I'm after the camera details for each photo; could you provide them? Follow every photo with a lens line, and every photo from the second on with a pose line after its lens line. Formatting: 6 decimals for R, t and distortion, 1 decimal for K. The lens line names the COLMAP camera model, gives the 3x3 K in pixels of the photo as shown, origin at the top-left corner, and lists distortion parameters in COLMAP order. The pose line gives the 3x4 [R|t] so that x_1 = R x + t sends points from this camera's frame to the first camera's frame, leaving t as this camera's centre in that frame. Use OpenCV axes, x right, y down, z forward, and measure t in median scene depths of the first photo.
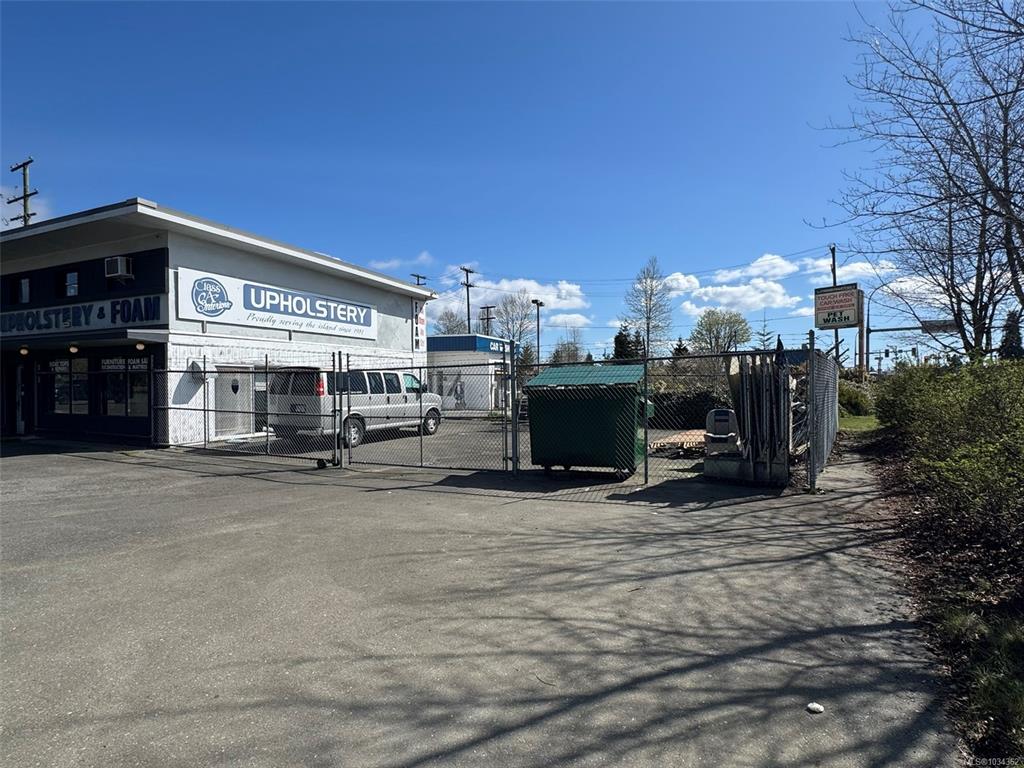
lens RADIAL K [[538.5, 0, 512.0], [0, 538.5, 384.0], [0, 0, 1]] dist [0.001160, -0.000070]
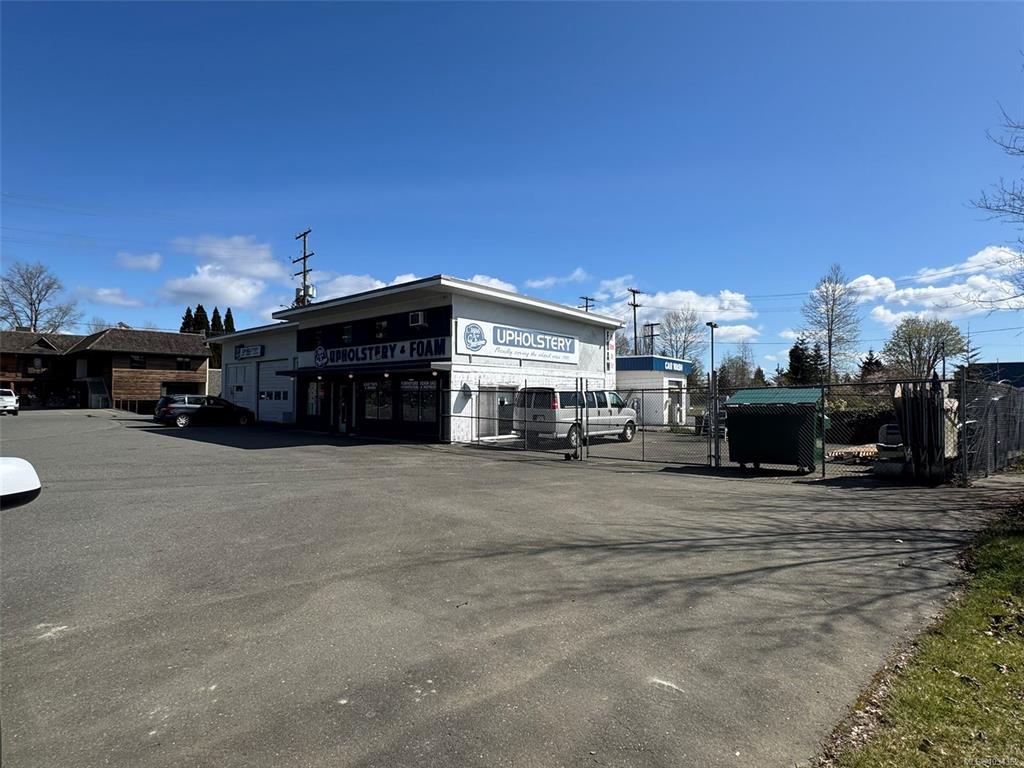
lens RADIAL K [[538.5, 0, 512.0], [0, 538.5, 384.0], [0, 0, 1]] dist [0.001160, -0.000070]
pose [[0.959189, 0.000969, -0.282766, -0.065784], [-0.008915, 0.999601, -0.026815, -0.003081], [0.282627, 0.028241, 0.958814, -0.289526]]
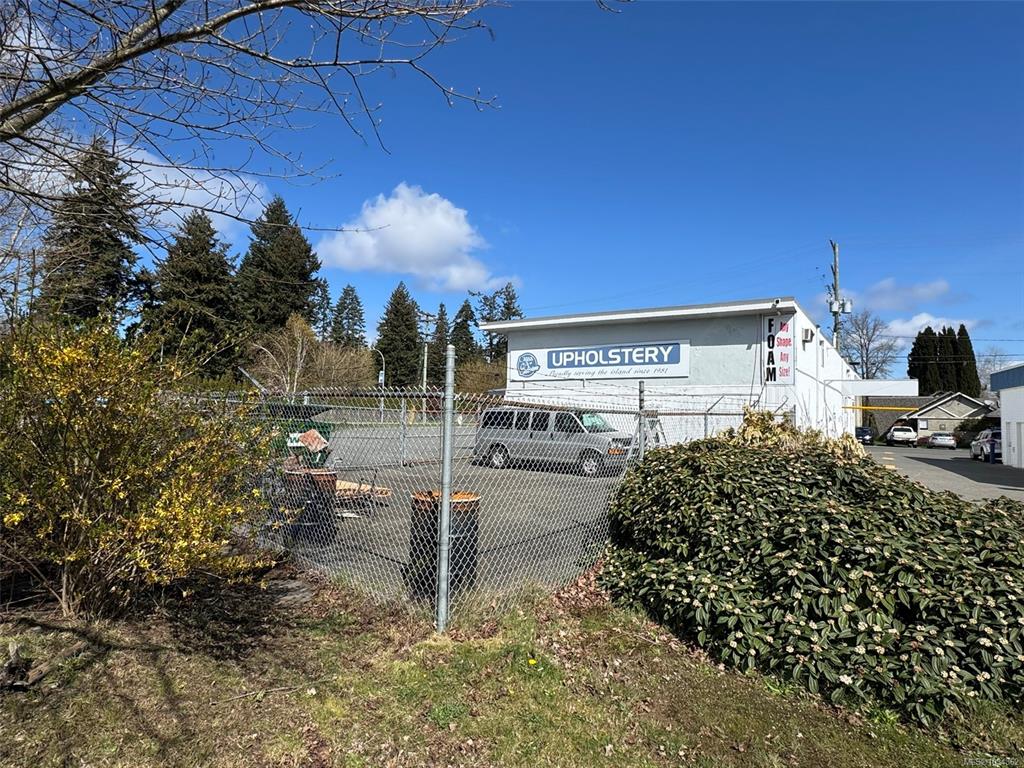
lens RADIAL K [[538.5, 0, 512.0], [0, 538.5, 384.0], [0, 0, 1]] dist [0.001160, -0.000070]
pose [[-0.175628, -0.061575, -0.982529, 0.927732], [-0.024768, 0.998002, -0.058117, -0.011825], [0.984145, 0.014129, -0.176803, 1.152944]]
